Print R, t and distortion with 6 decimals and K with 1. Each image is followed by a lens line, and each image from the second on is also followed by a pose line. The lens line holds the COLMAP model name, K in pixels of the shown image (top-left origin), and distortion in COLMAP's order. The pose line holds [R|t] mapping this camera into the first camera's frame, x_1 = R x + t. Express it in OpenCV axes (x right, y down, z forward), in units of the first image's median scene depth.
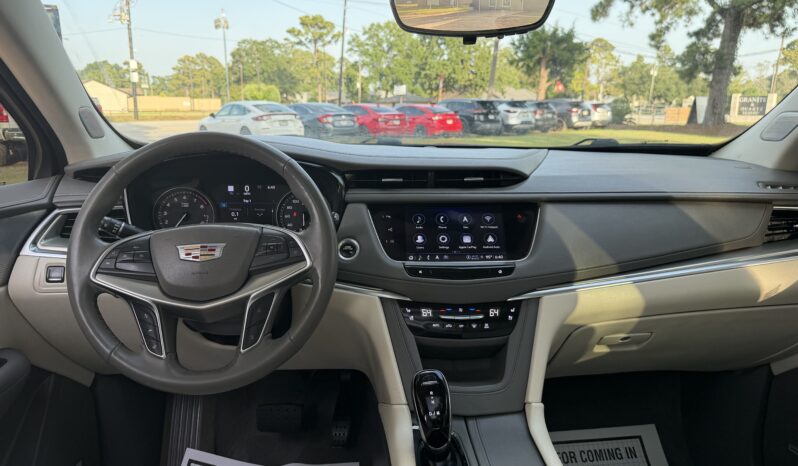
lens RADIAL K [[559.6, 0, 395.2], [0, 559.6, 237.0], [0, 0, 1]] dist [0.059881, -0.083576]
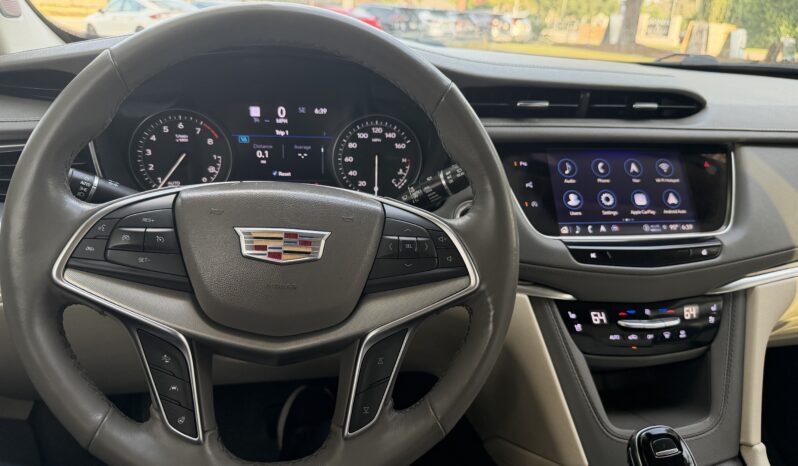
lens RADIAL K [[572.2, 0, 384.5], [0, 572.2, 233.2], [0, 0, 1]] dist [0.055661, -0.106152]
pose [[0.987214, -0.010472, 0.159057, -0.253974], [-0.011357, 0.990683, 0.135715, -0.041677], [-0.158996, -0.135786, 0.977897, 0.354892]]
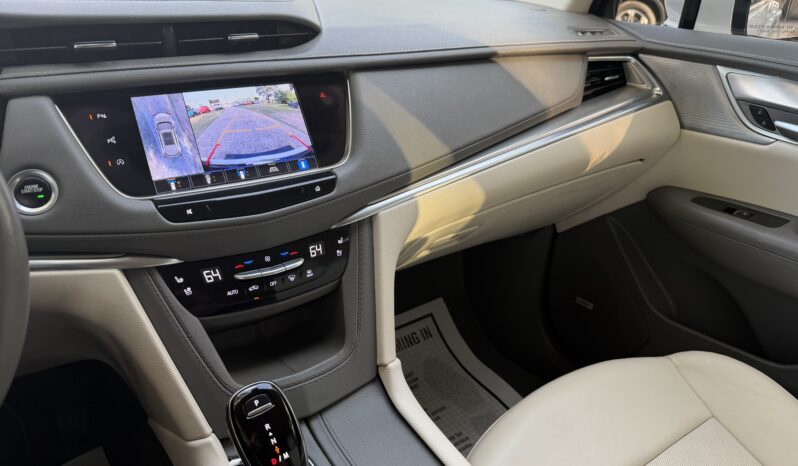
lens RADIAL K [[559.6, 0, 395.2], [0, 559.6, 237.0], [0, 0, 1]] dist [0.059881, -0.083576]
pose [[0.866312, -0.200525, 0.457485, -0.037302], [0.078439, 0.959131, 0.271872, -0.047137], [-0.493305, -0.199641, 0.846636, 0.348573]]
